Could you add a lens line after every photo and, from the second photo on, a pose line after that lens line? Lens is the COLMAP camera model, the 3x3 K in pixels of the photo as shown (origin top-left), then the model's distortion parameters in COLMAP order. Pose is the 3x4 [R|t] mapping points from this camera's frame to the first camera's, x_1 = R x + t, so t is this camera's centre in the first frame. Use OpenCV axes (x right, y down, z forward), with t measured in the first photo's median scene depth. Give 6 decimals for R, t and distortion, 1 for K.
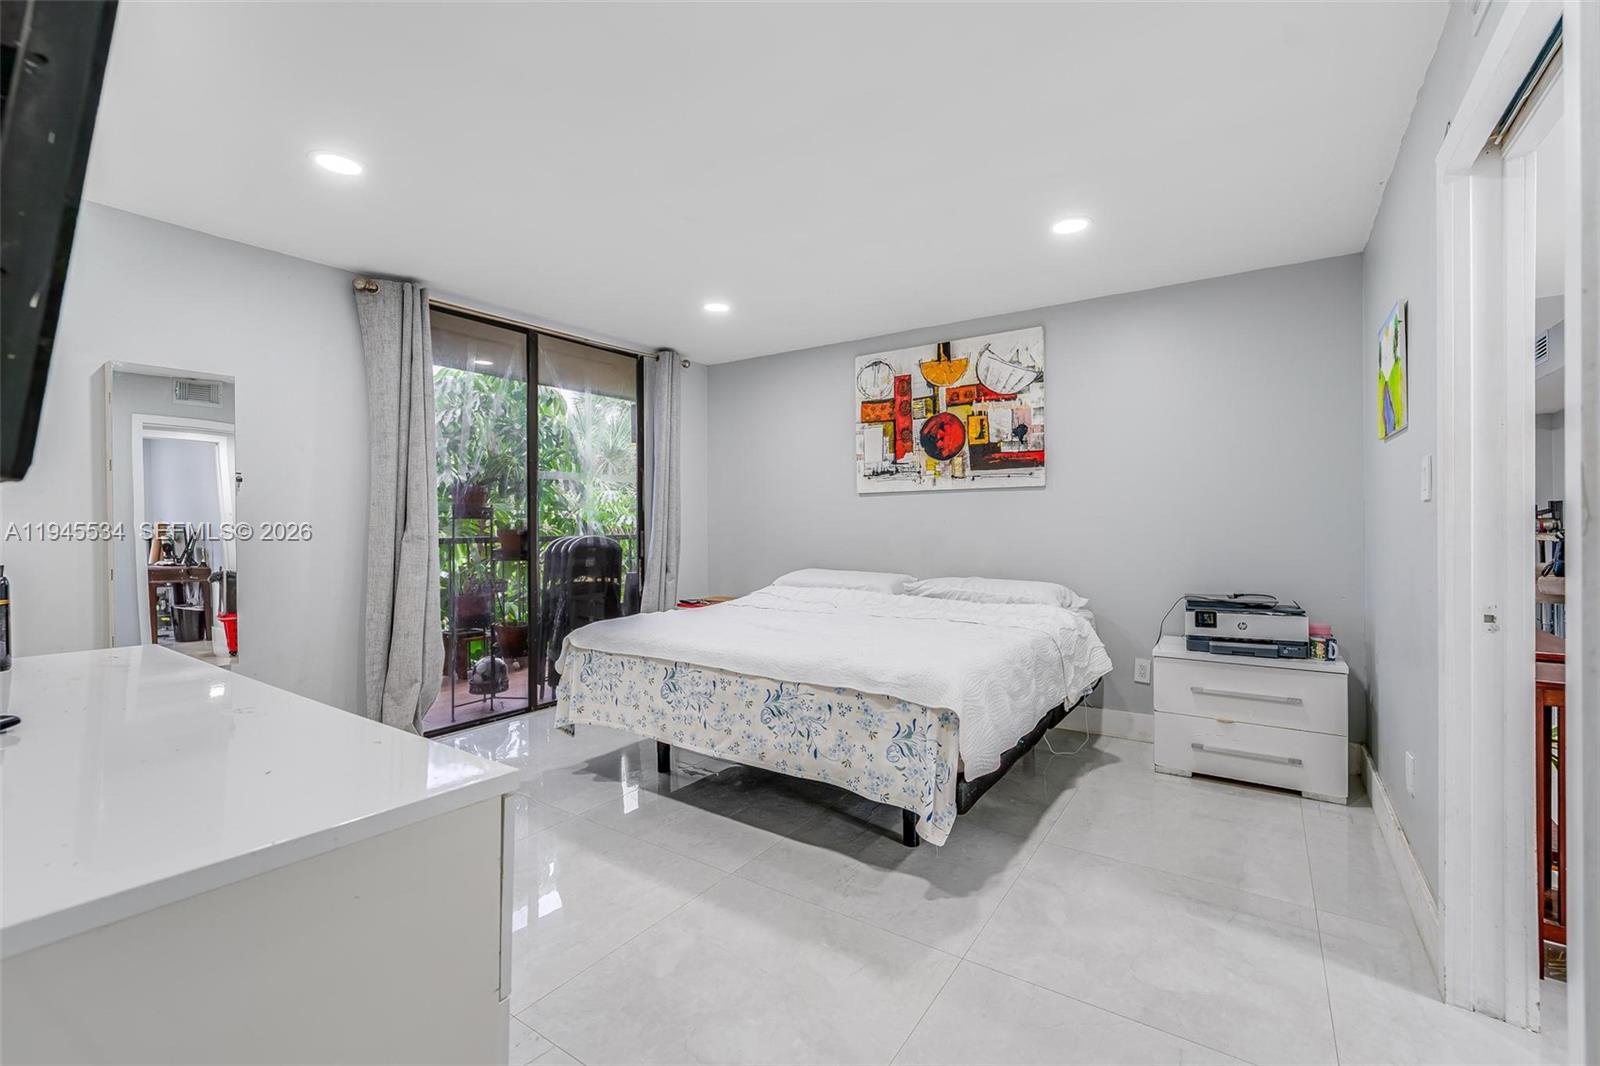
lens RADIAL K [[685.6, 0, 799.7], [0, 685.6, 526.3], [0, 0, 1]] dist [-0.009771, 0.003717]
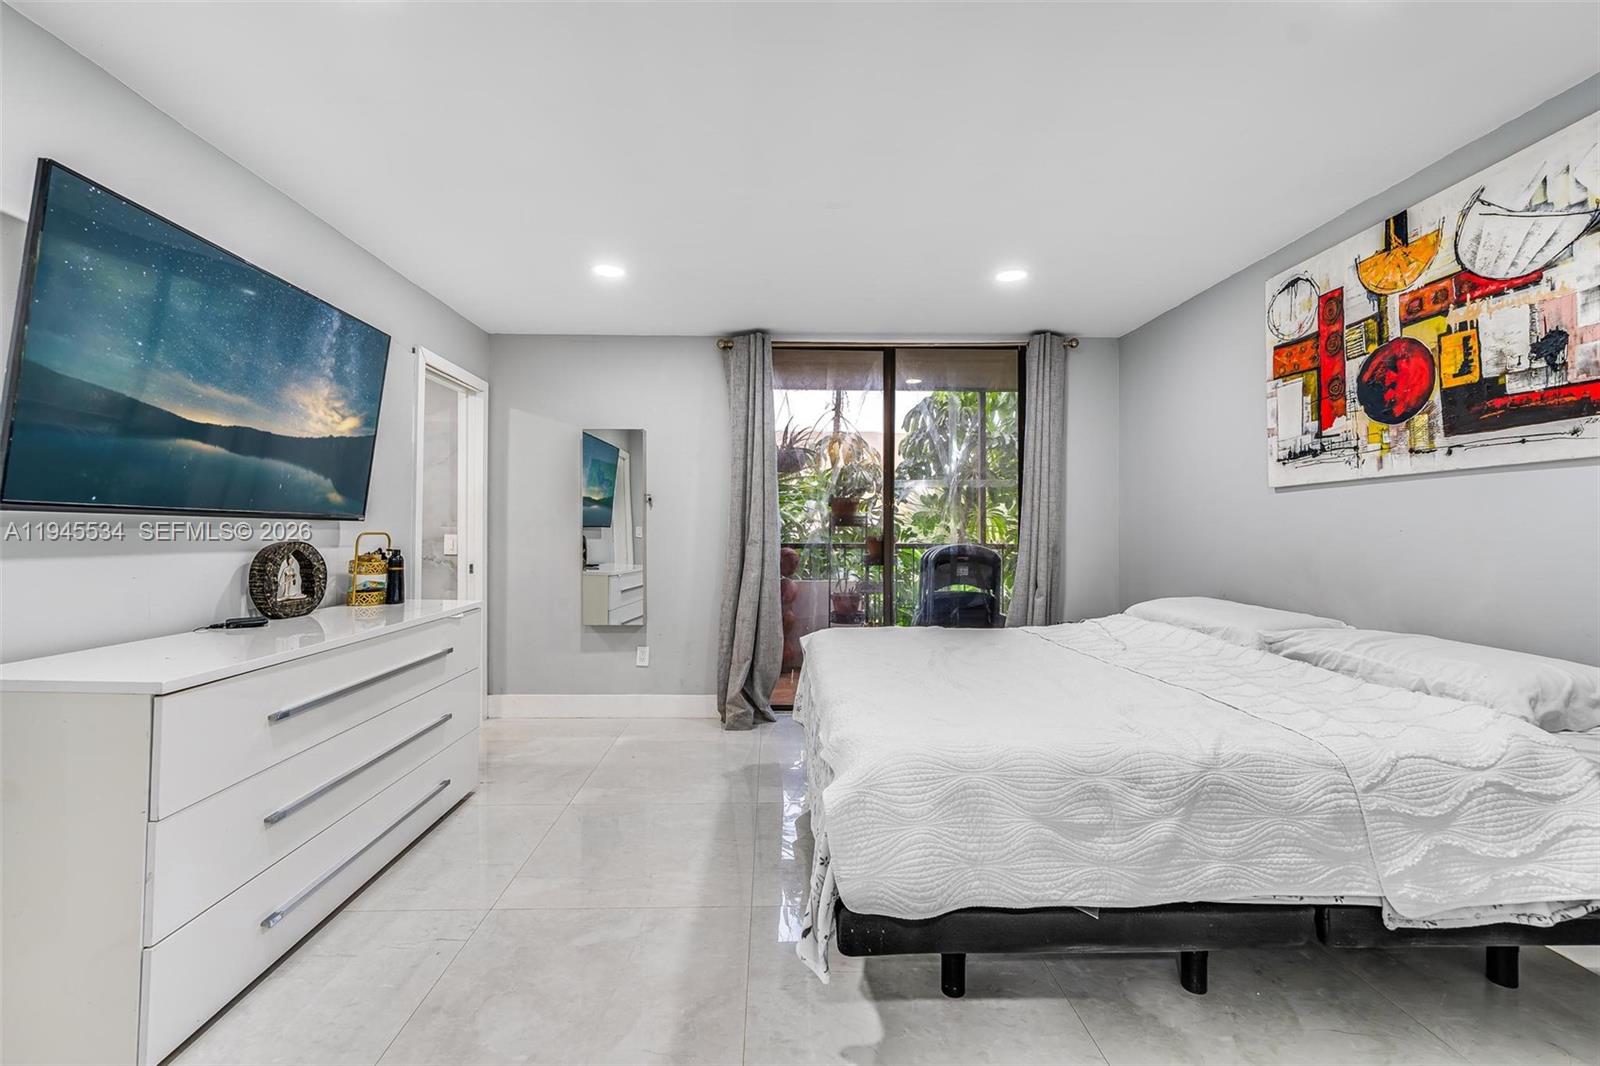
lens RADIAL K [[685.6, 0, 793.9], [0, 685.6, 530.4], [0, 0, 1]] dist [-0.009771, 0.003717]
pose [[0.587498, 0.005284, -0.809208, 0.383920], [-0.010461, 0.999945, -0.001066, -0.002389], [0.809158, 0.009091, 0.587521, 0.276696]]
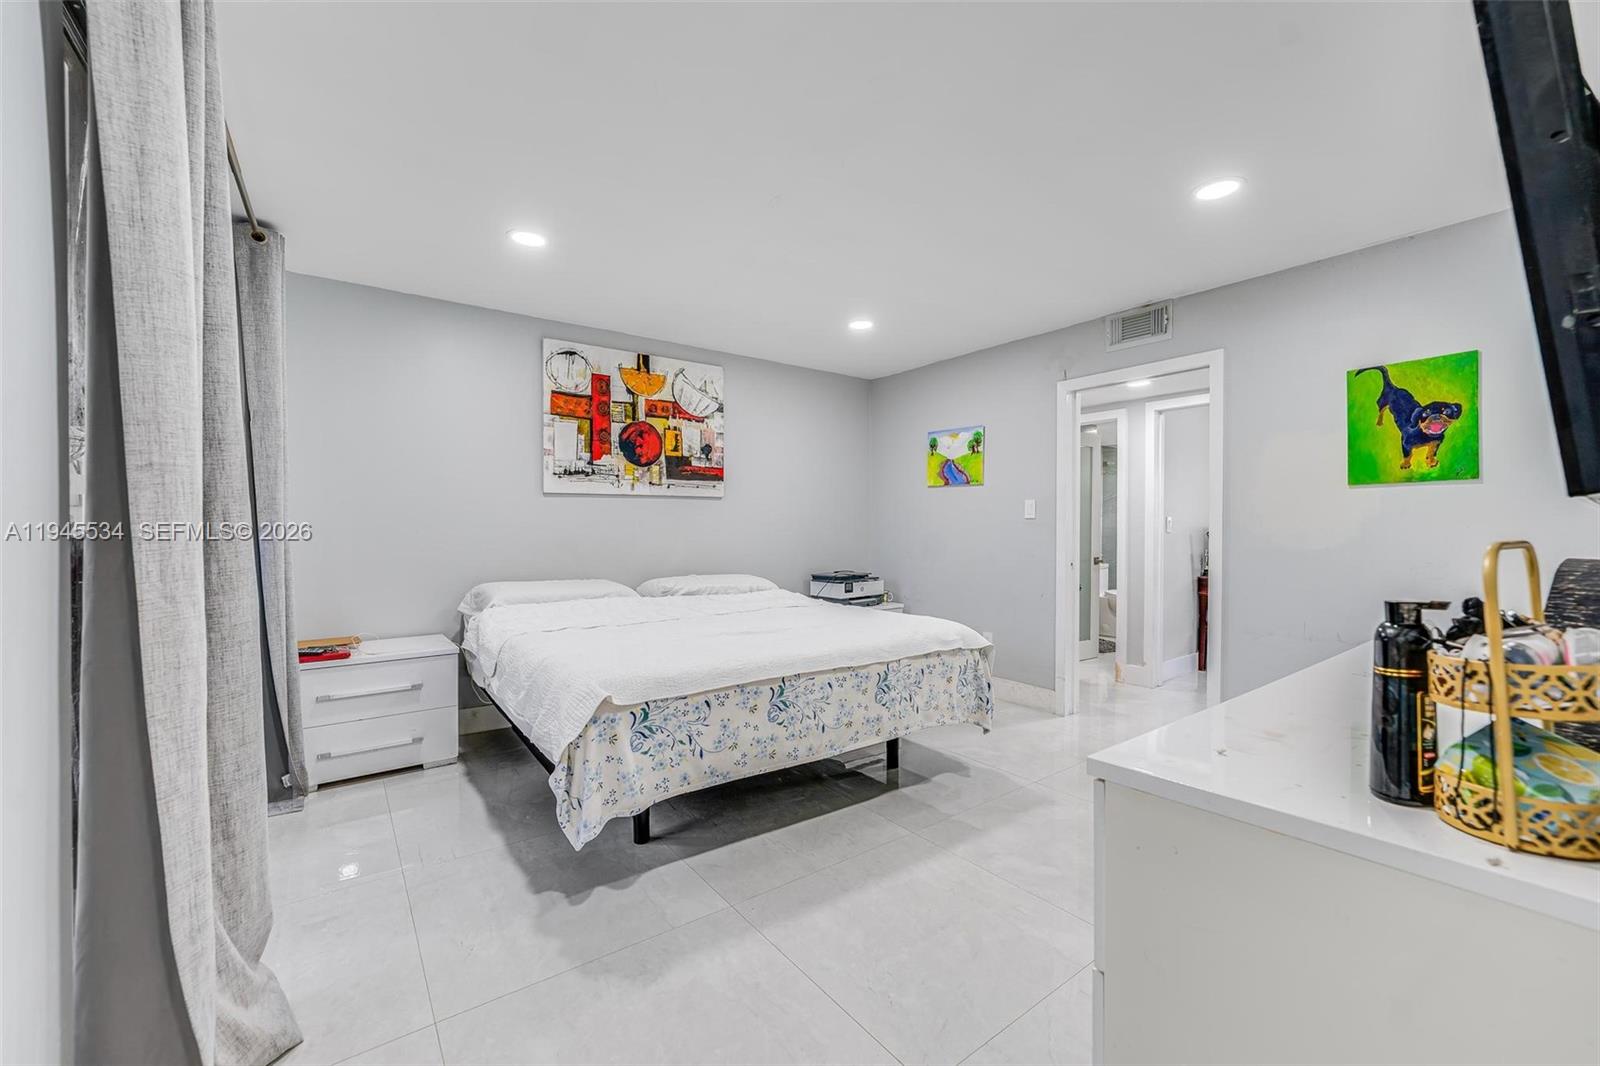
lens RADIAL K [[650.1, 0, 807.1], [0, 650.1, 530.0], [0, 0, 1]] dist [-0.003086, -0.000081]
pose [[0.315390, -0.002120, 0.948960, -0.668244], [0.001345, 0.999997, 0.001787, -0.001623], [-0.948961, 0.000713, 0.315392, 0.461417]]
